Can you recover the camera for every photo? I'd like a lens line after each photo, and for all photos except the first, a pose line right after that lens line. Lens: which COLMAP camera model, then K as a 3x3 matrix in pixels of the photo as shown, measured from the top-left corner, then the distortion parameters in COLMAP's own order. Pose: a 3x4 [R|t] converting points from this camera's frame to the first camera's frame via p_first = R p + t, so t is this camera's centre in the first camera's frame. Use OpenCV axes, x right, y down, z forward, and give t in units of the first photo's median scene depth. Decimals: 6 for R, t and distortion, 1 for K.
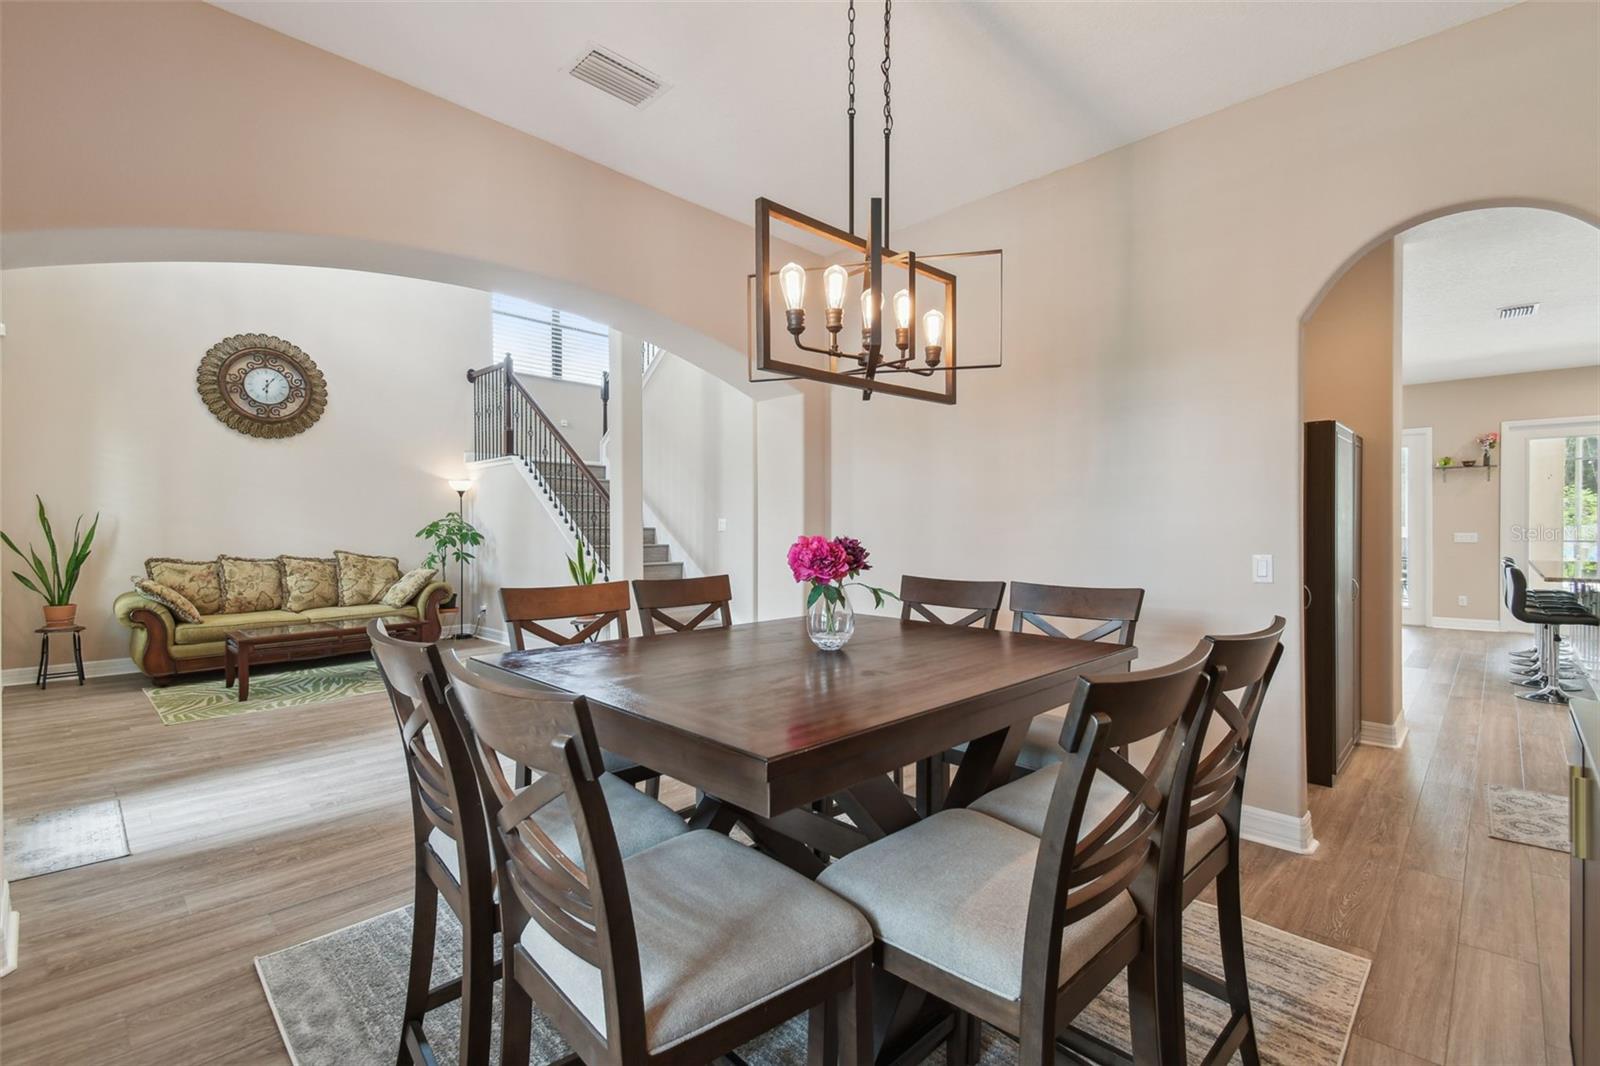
lens RADIAL K [[714.7, 0, 806.6], [0, 714.7, 525.1], [0, 0, 1]] dist [0.029415, -0.021477]
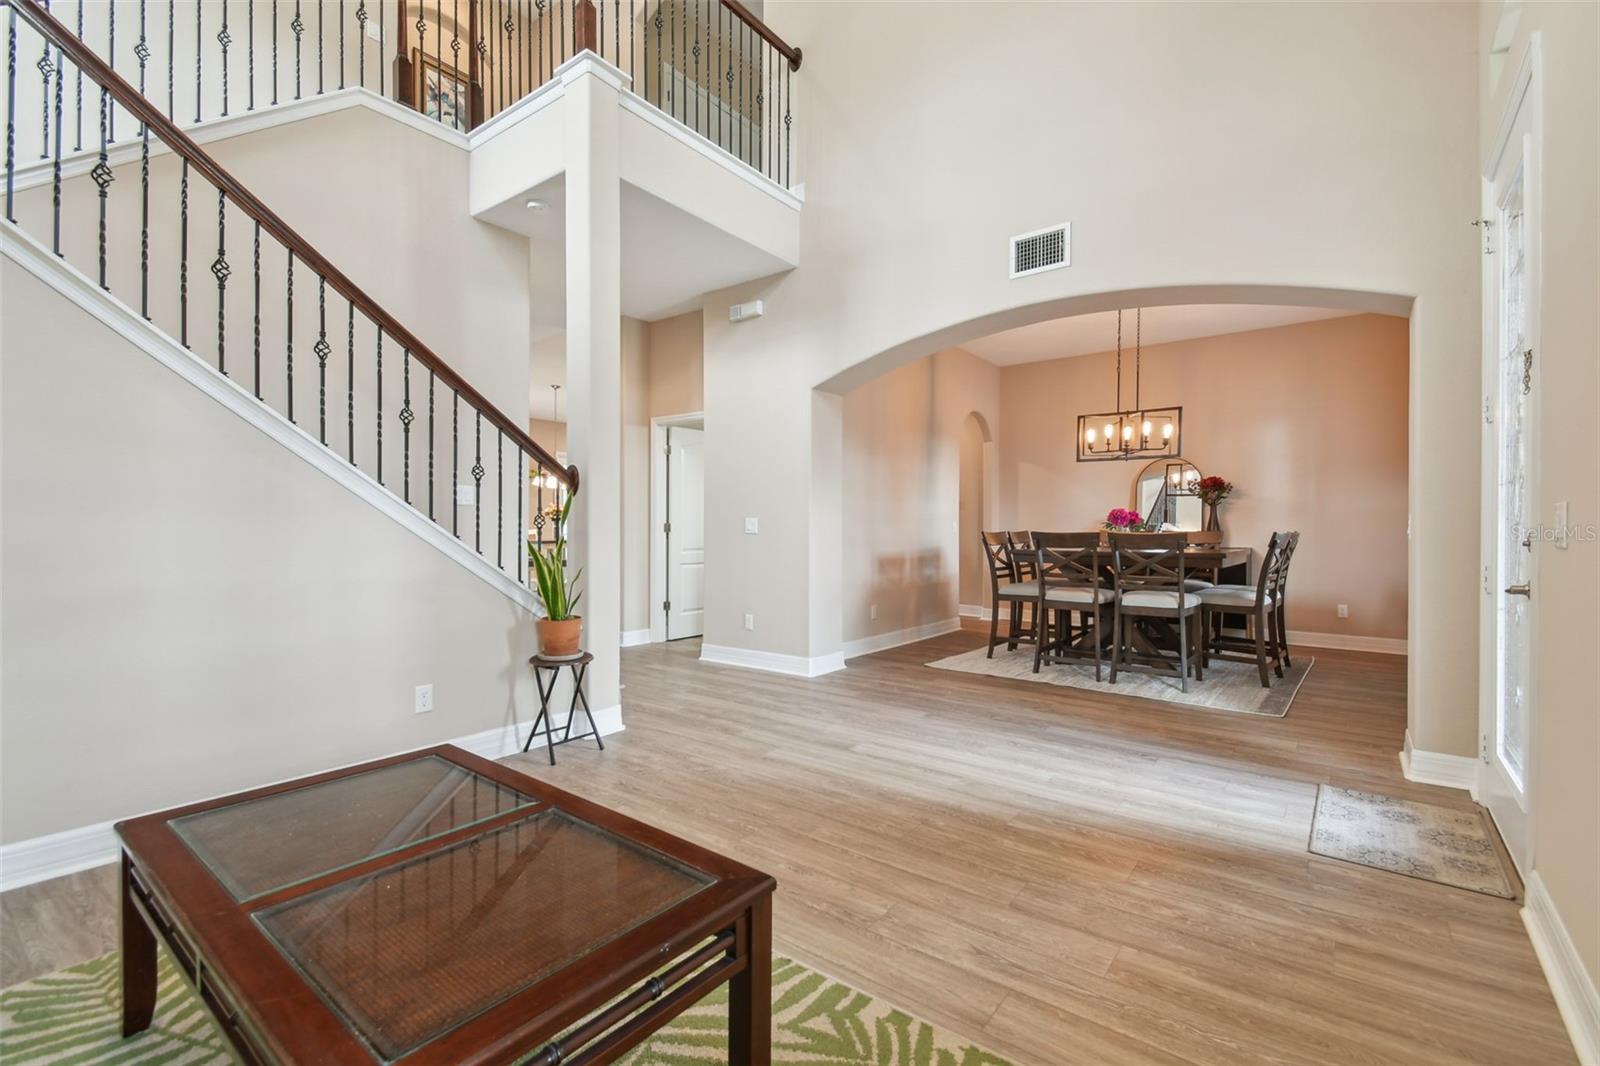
lens RADIAL K [[714.7, 0, 806.6], [0, 714.7, 525.1], [0, 0, 1]] dist [0.029415, -0.021477]
pose [[-0.113456, 0.000114, 0.993543, -0.838020], [0.000218, 1.000000, -0.000090, 0.025765], [-0.993543, 0.000207, -0.113456, 0.818181]]
